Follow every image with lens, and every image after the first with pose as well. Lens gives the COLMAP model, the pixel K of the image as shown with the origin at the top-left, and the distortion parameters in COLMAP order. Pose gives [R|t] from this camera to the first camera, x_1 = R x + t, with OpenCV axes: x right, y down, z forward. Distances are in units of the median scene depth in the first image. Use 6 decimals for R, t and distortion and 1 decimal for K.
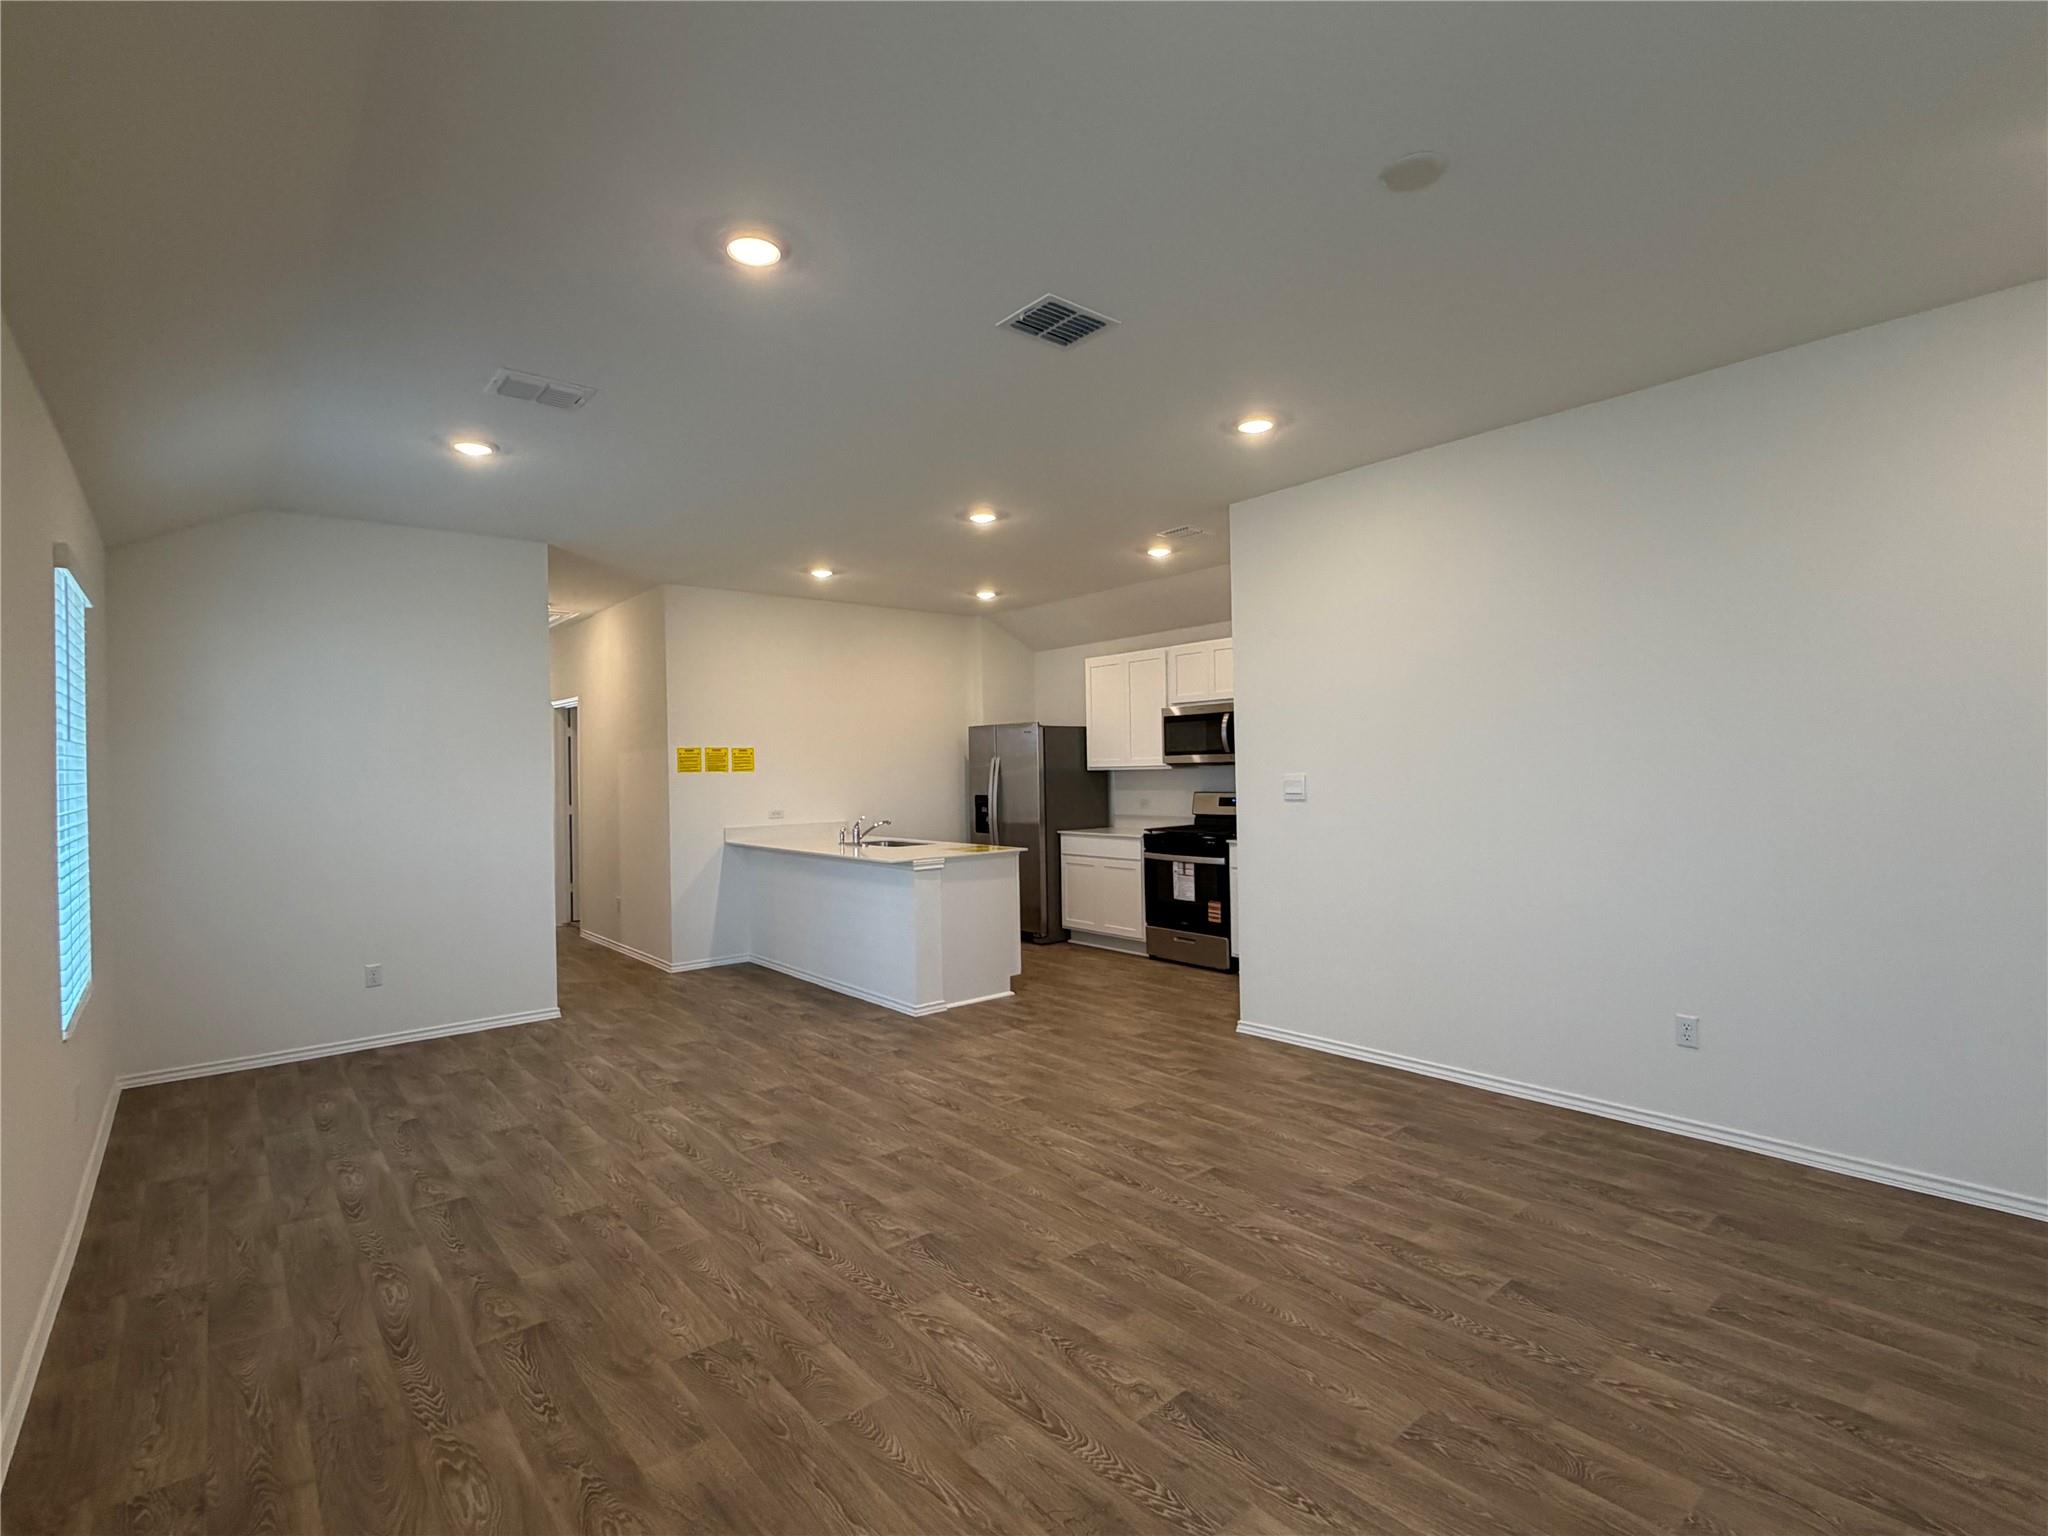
lens RADIAL K [[977.6, 0, 1026.9], [0, 977.6, 768.1], [0, 0, 1]] dist [0.001548, 0.000237]
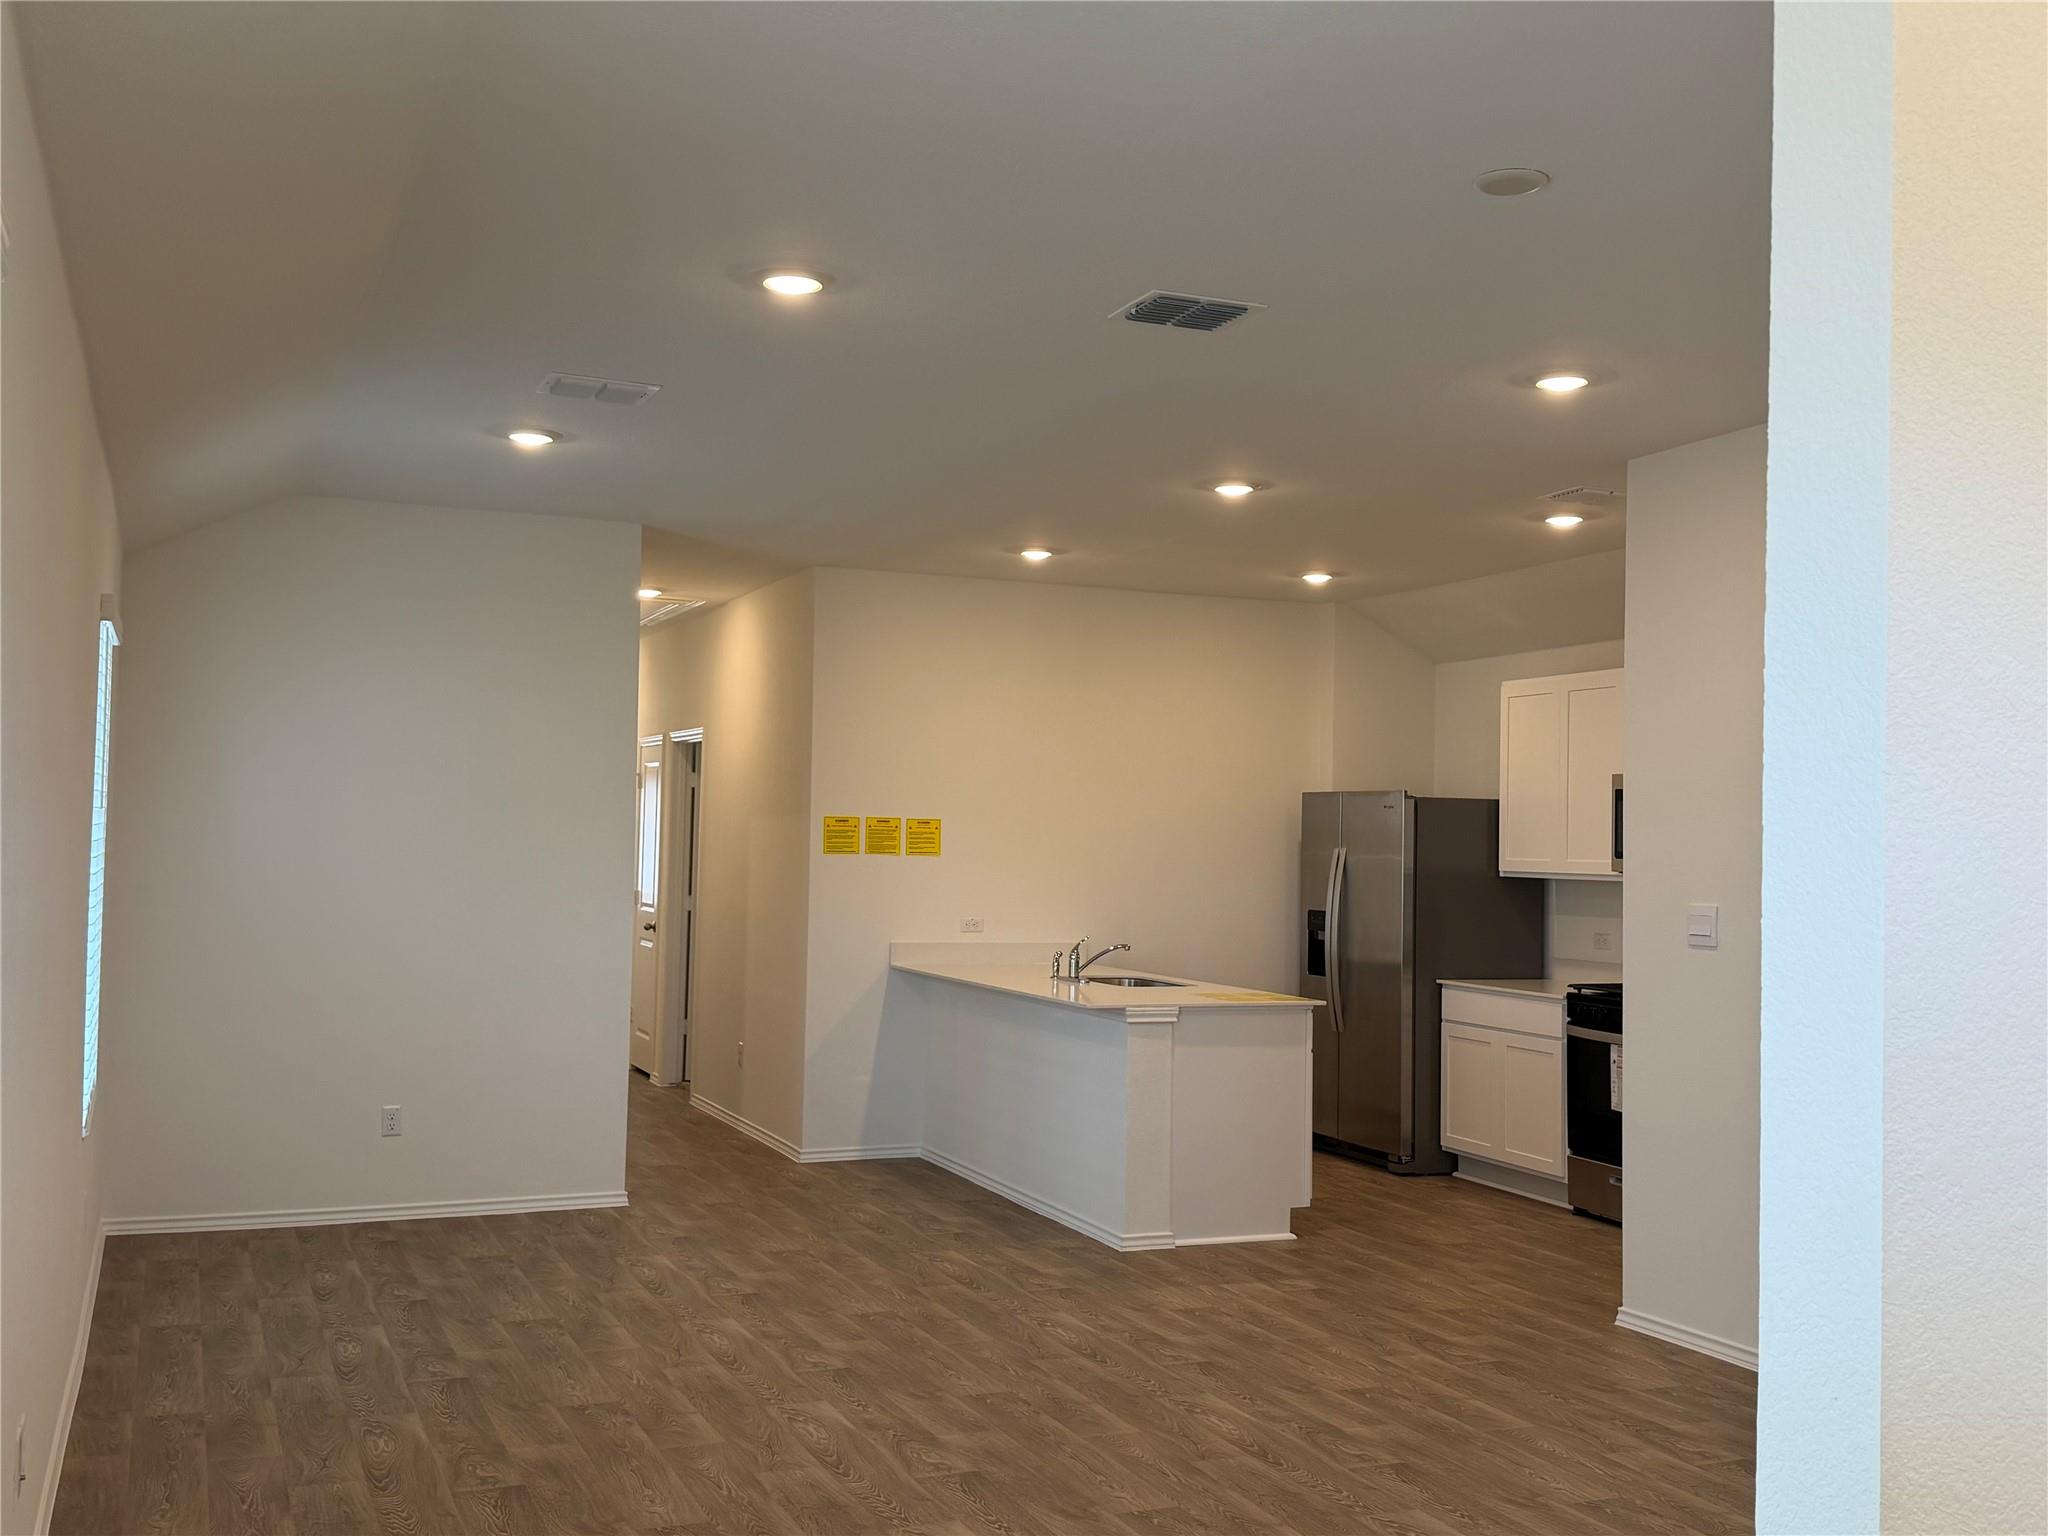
lens RADIAL K [[1992.8, 0, 1045.2], [0, 1992.8, 784.6], [0, 0, 1]] dist [0.190769, -0.377237]
pose [[0.956223, 0.029037, -0.291196, 0.184079], [-0.037267, 0.999046, -0.022757, -0.018065], [0.290257, 0.032613, 0.956393, -0.250401]]
